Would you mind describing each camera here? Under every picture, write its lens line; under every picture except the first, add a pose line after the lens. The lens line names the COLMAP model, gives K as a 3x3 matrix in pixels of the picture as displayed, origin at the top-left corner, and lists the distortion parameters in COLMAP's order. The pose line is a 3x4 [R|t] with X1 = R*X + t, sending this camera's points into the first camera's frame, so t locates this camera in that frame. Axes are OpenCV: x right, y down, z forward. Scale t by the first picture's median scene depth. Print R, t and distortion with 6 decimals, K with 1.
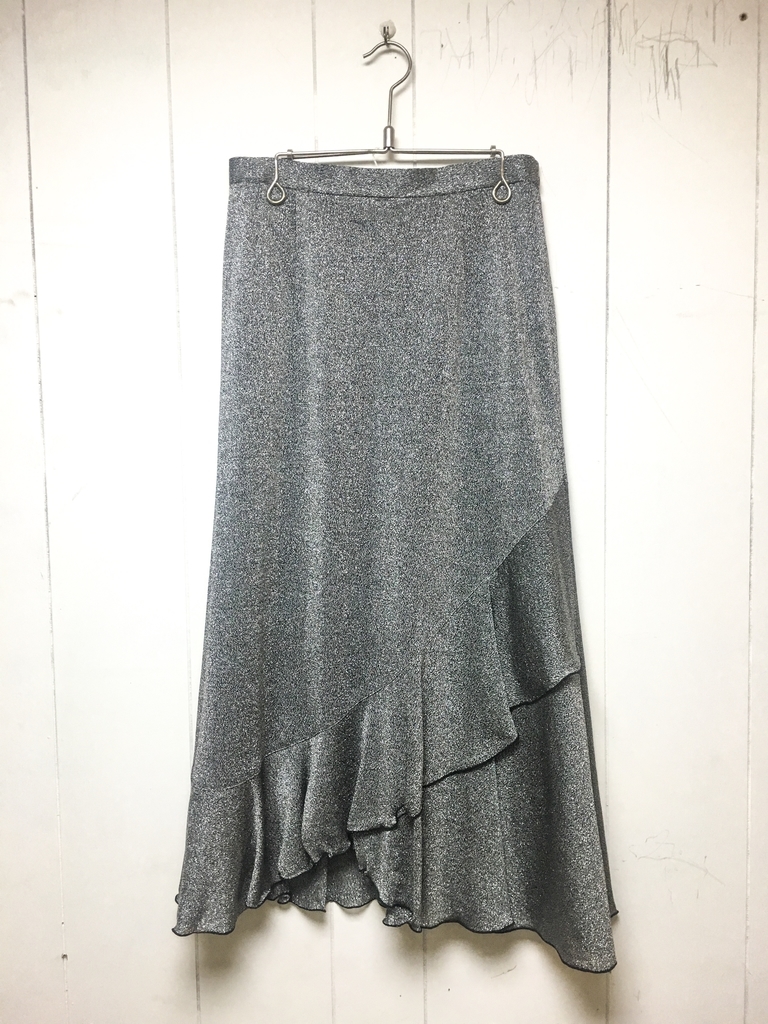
lens RADIAL K [[865.8, 0, 384.2], [0, 865.8, 508.8], [0, 0, 1]] dist [0.063890, -0.088532]
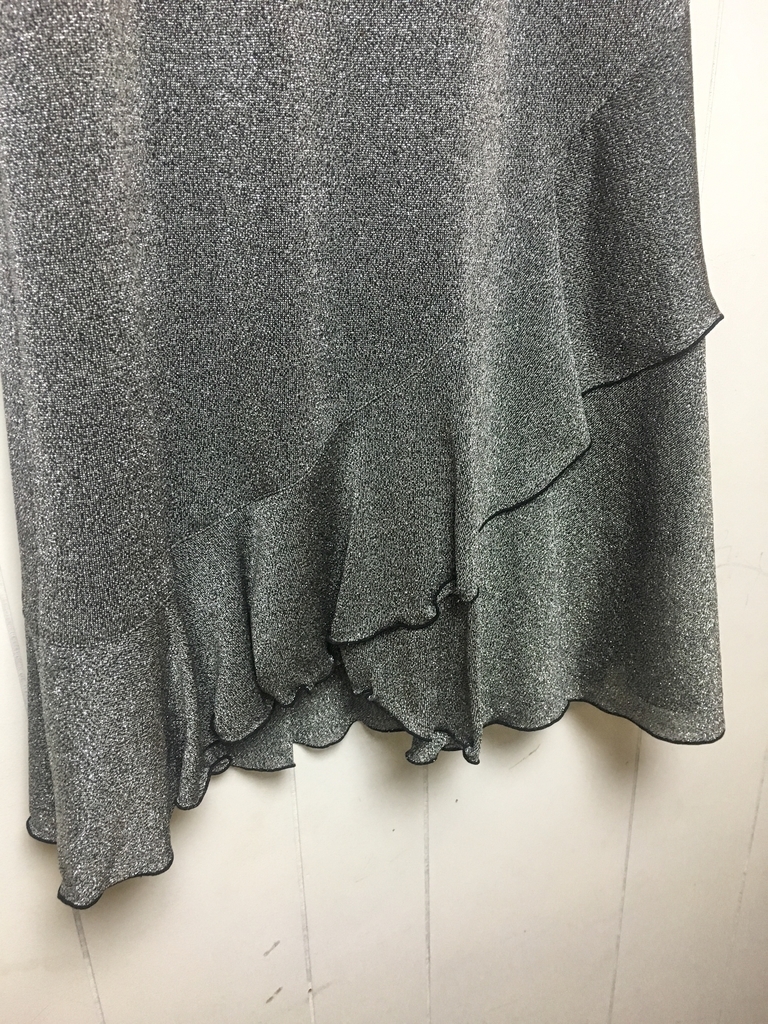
lens RADIAL K [[865.8, 0, 384.2], [0, 865.8, 508.8], [0, 0, 1]] dist [0.063890, -0.088532]
pose [[0.901229, -0.185868, 0.391458, -0.227246], [0.045465, 0.938915, 0.341133, 0.093719], [-0.430951, -0.289641, 0.854628, 0.534762]]
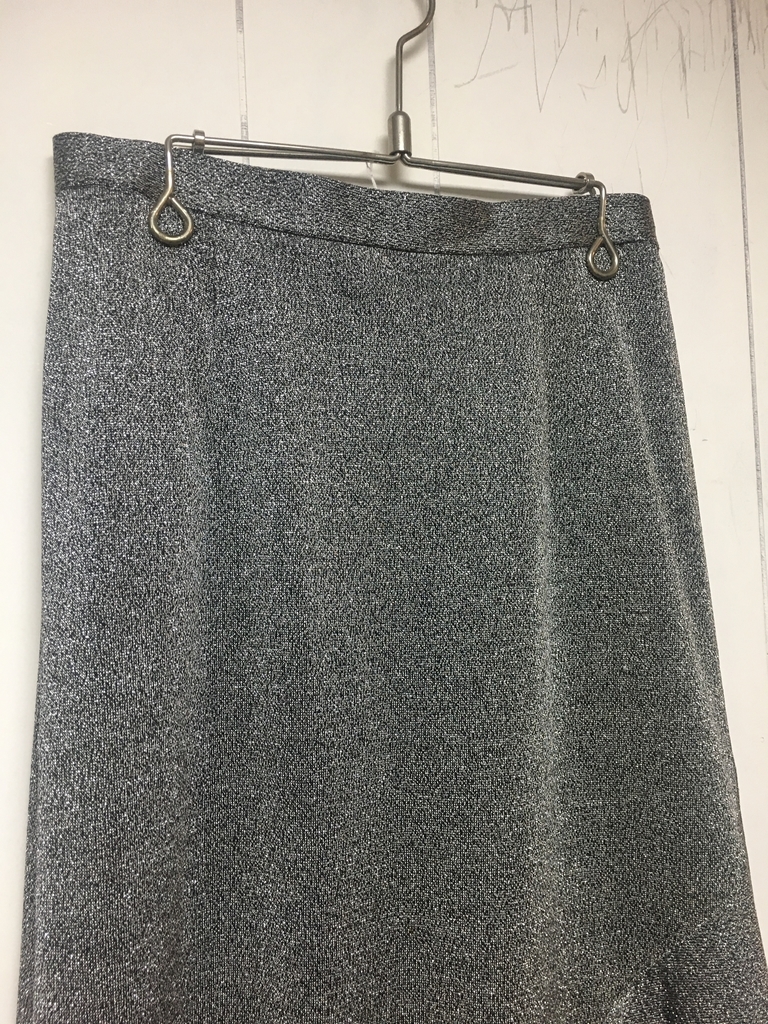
lens RADIAL K [[865.8, 0, 384.2], [0, 865.8, 508.8], [0, 0, 1]] dist [0.063890, -0.088532]
pose [[0.937113, -0.019433, 0.348485, -0.180152], [0.054206, 0.994437, -0.090312, -0.167558], [-0.344791, 0.103522, 0.932953, 0.558540]]
